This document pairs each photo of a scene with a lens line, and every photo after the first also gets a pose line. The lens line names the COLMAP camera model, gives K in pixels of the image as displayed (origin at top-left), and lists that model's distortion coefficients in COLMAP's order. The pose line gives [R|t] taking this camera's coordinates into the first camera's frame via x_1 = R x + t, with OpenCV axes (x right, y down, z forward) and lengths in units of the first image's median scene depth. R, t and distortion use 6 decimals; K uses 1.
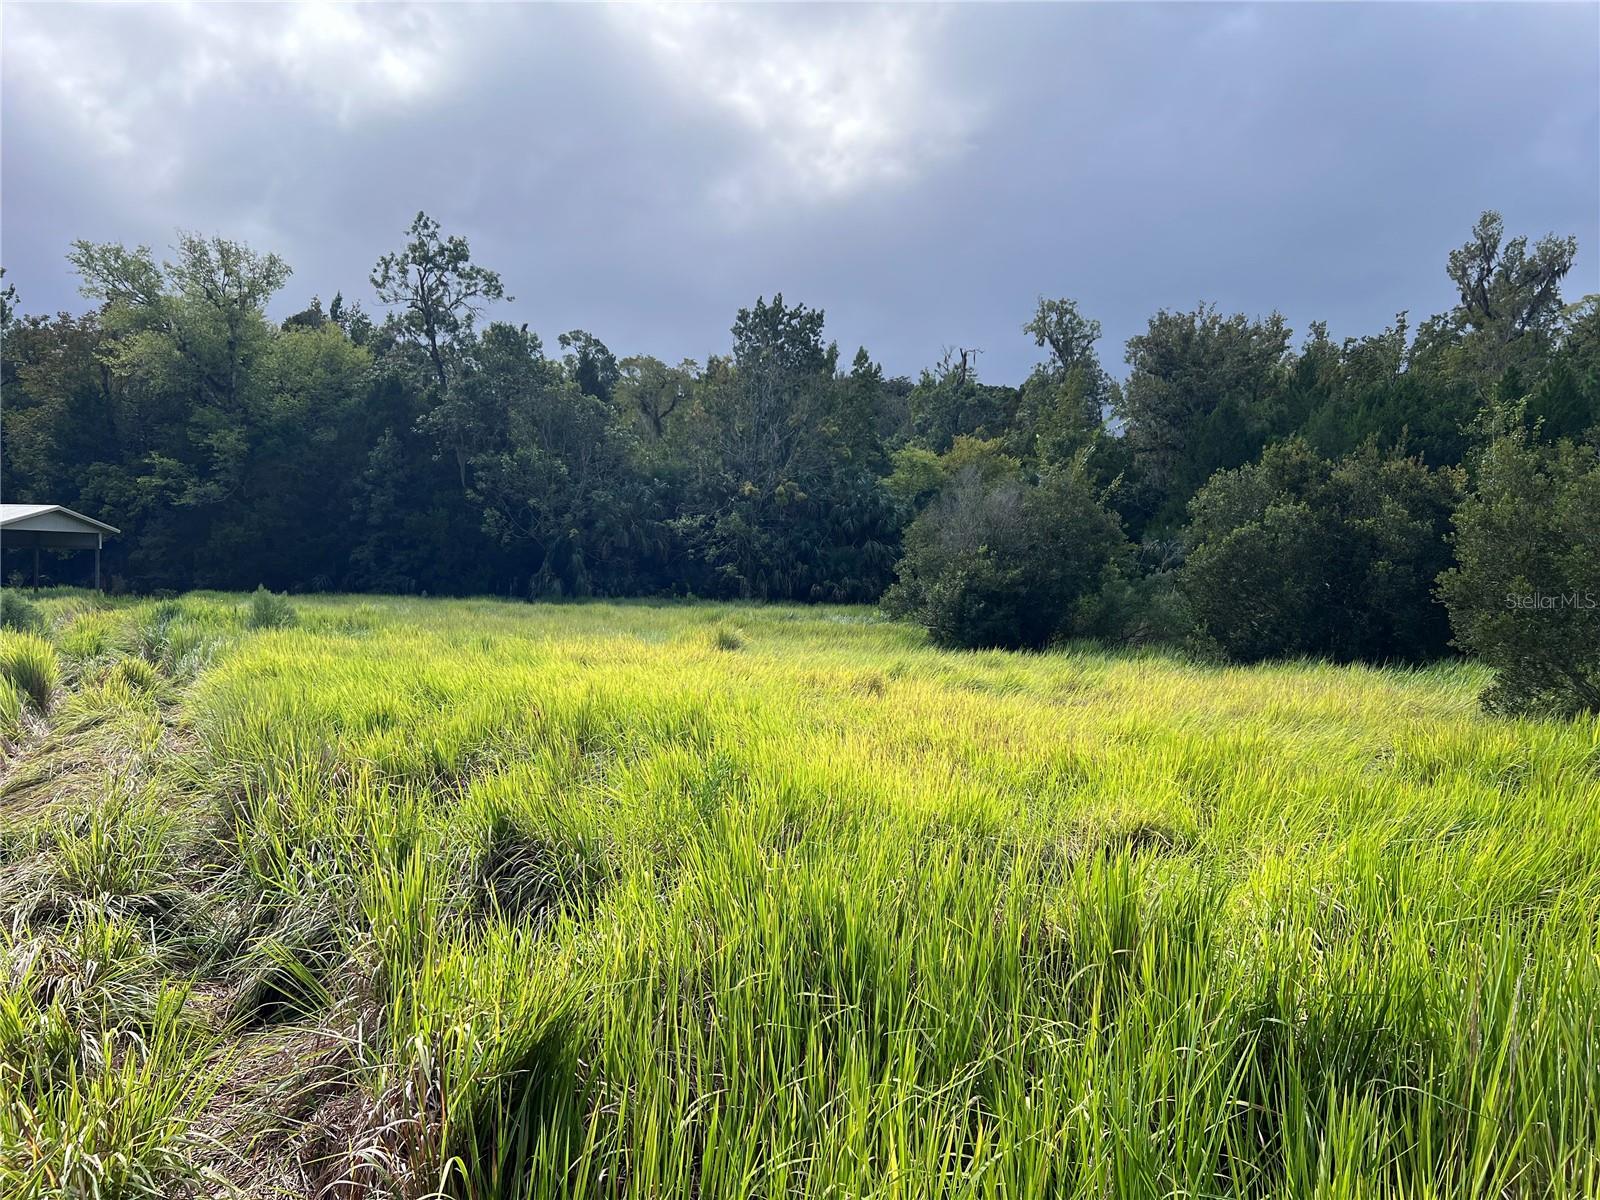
lens RADIAL K [[1209.5, 0, 798.0], [0, 1209.5, 607.3], [0, 0, 1]] dist [0.057288, -0.070113]
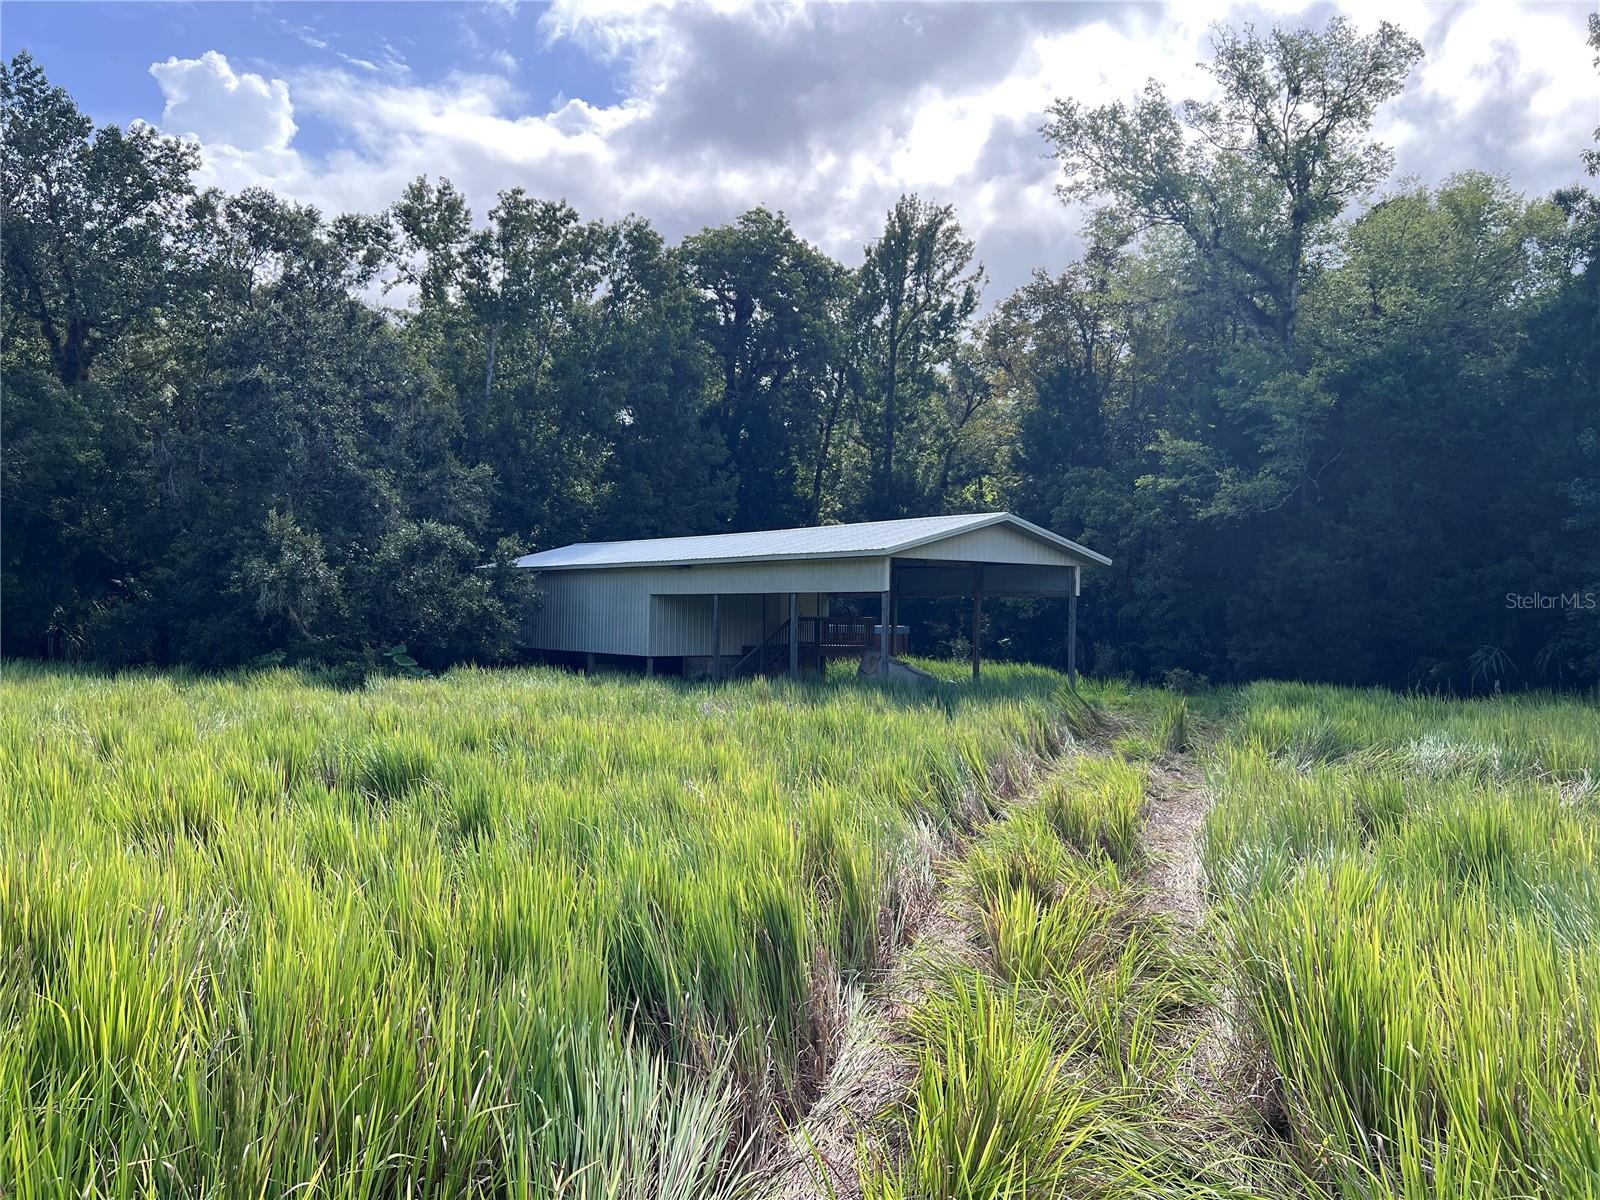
lens RADIAL K [[1209.5, 0, 798.0], [0, 1209.5, 607.3], [0, 0, 1]] dist [0.057288, -0.070113]
pose [[0.737067, -0.009059, -0.675759, -0.265365], [-0.023039, 0.998992, -0.038522, -0.017139], [0.675427, 0.043963, 0.736115, 0.461597]]
